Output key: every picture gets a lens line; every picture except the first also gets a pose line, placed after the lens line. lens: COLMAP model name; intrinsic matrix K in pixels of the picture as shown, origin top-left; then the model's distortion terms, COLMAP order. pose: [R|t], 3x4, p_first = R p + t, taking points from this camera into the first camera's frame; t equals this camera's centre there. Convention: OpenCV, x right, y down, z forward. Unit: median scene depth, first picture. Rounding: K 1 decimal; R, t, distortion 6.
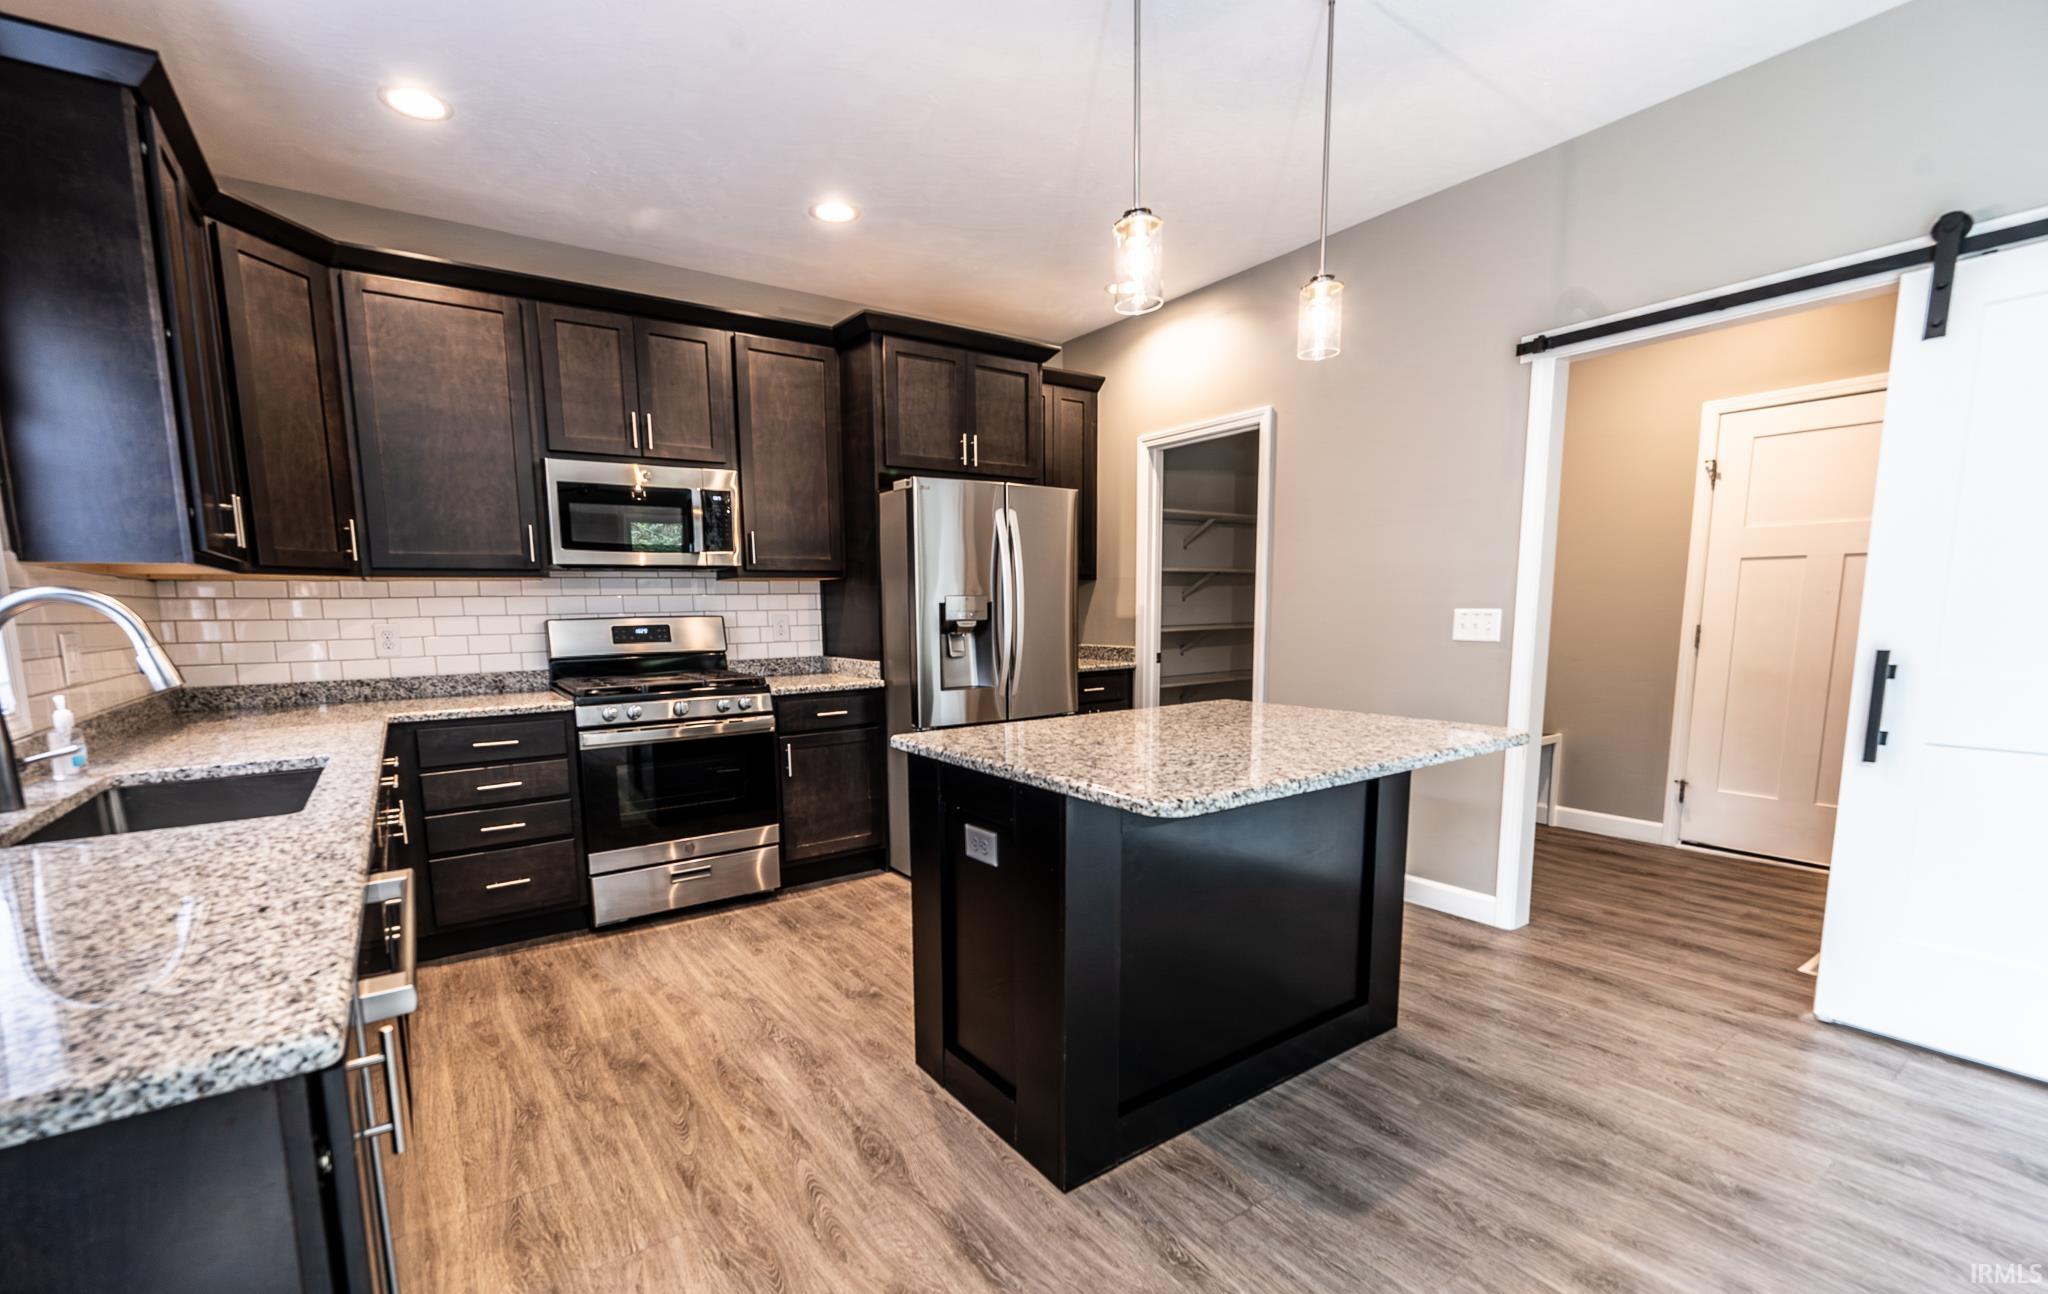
lens RADIAL K [[853.7, 0, 956.1], [0, 853.7, 716.9], [0, 0, 1]] dist [0.009774, -0.000118]
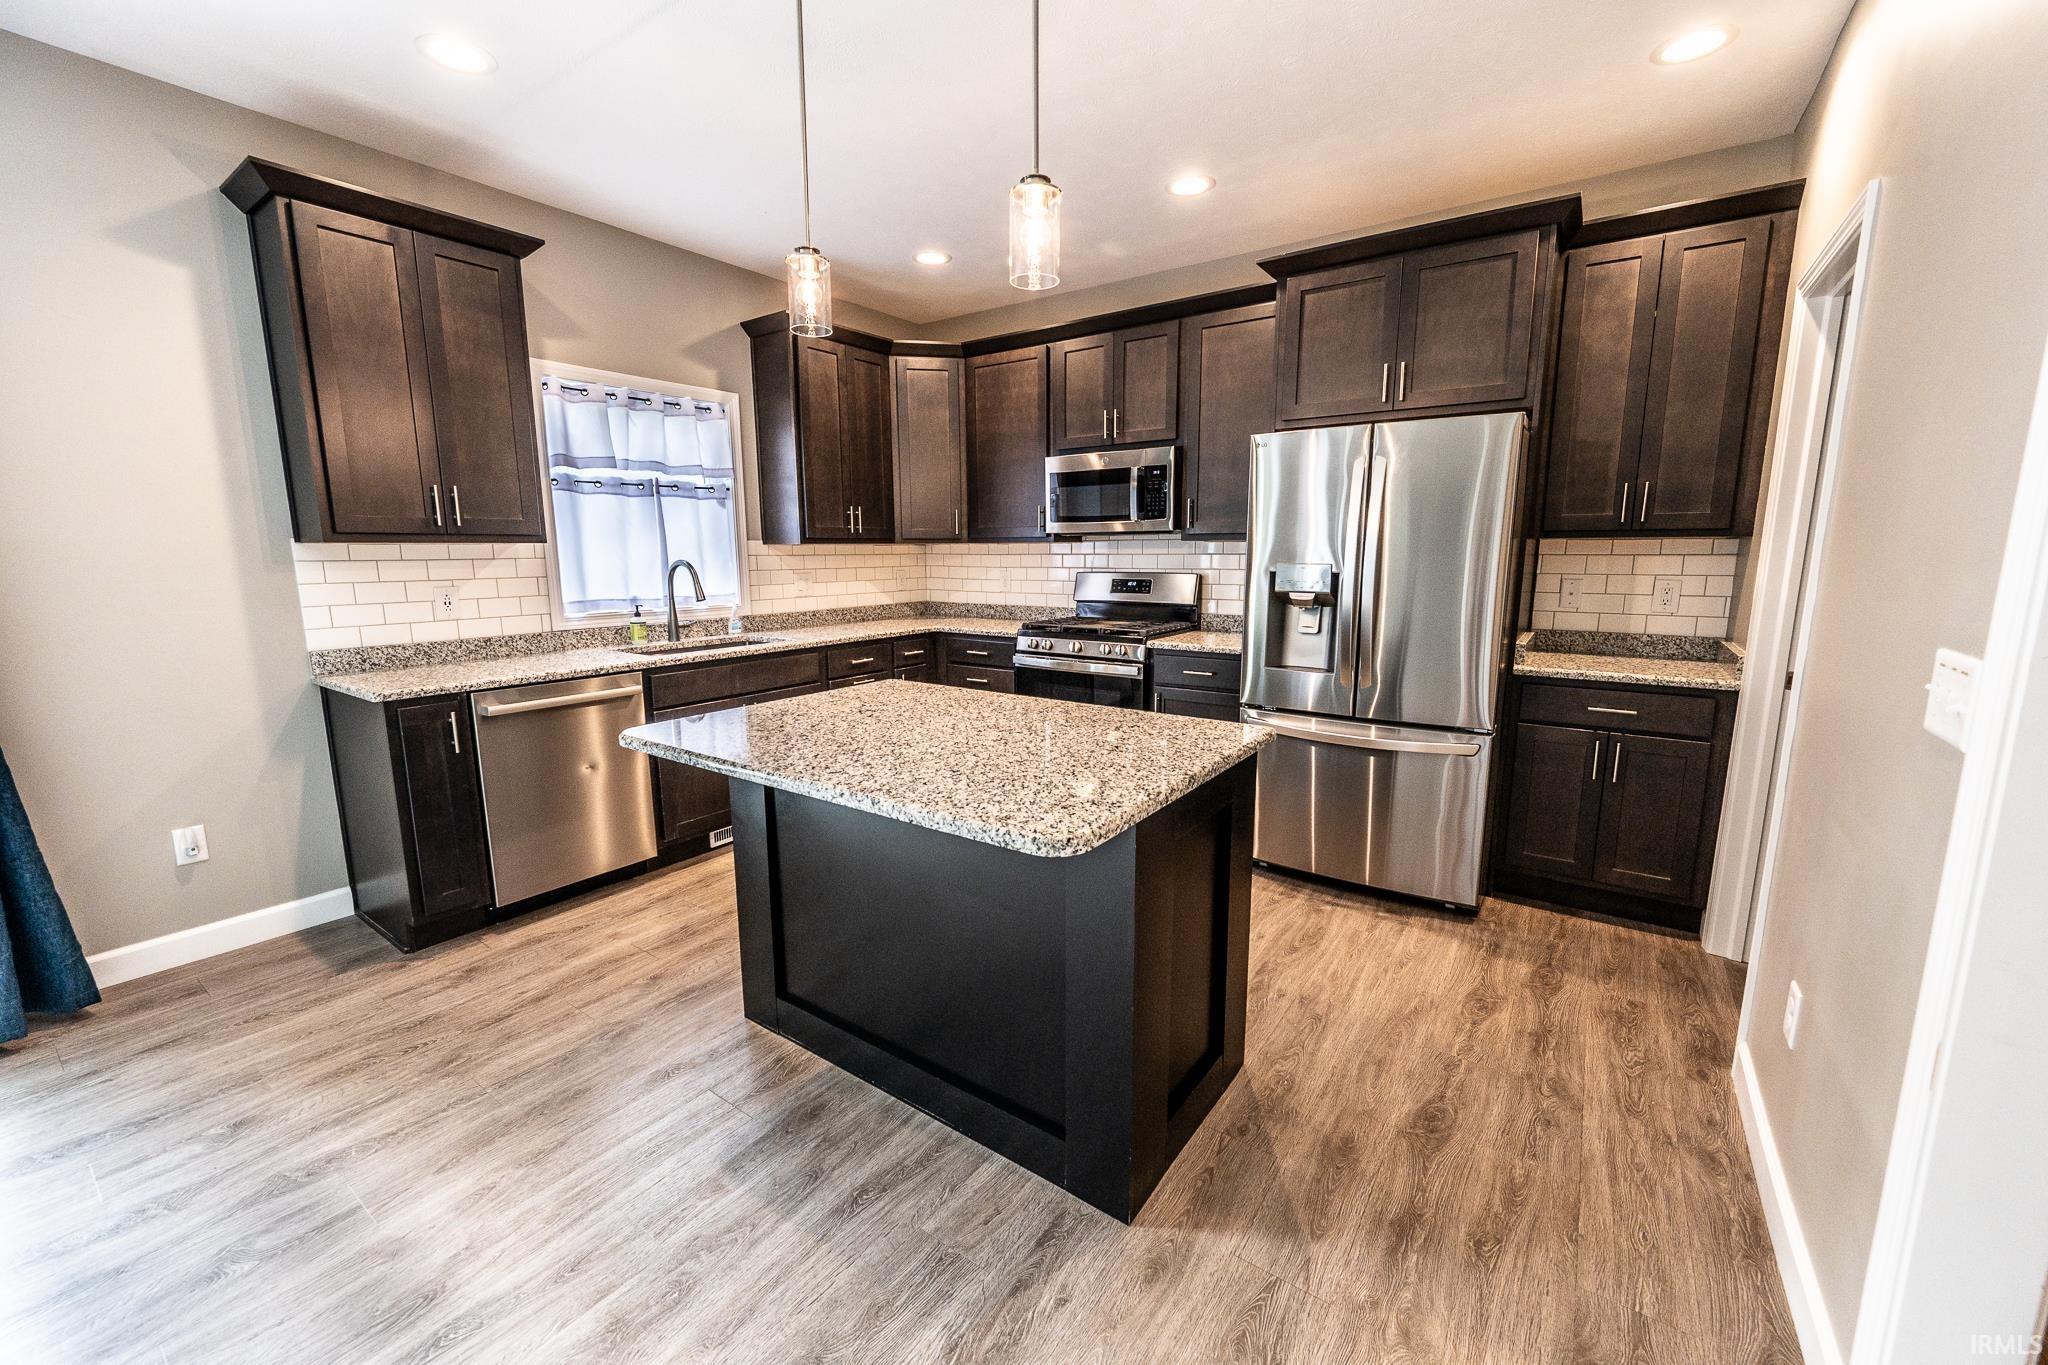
lens RADIAL K [[801.6, 0, 1032.9], [0, 801.6, 679.6], [0, 0, 1]] dist [-0.001109, 0.000095]
pose [[0.368644, 0.165098, -0.914792, 0.720602], [-0.126347, 0.983868, 0.126649, -0.100604], [0.920944, 0.068892, 0.383557, 0.470614]]
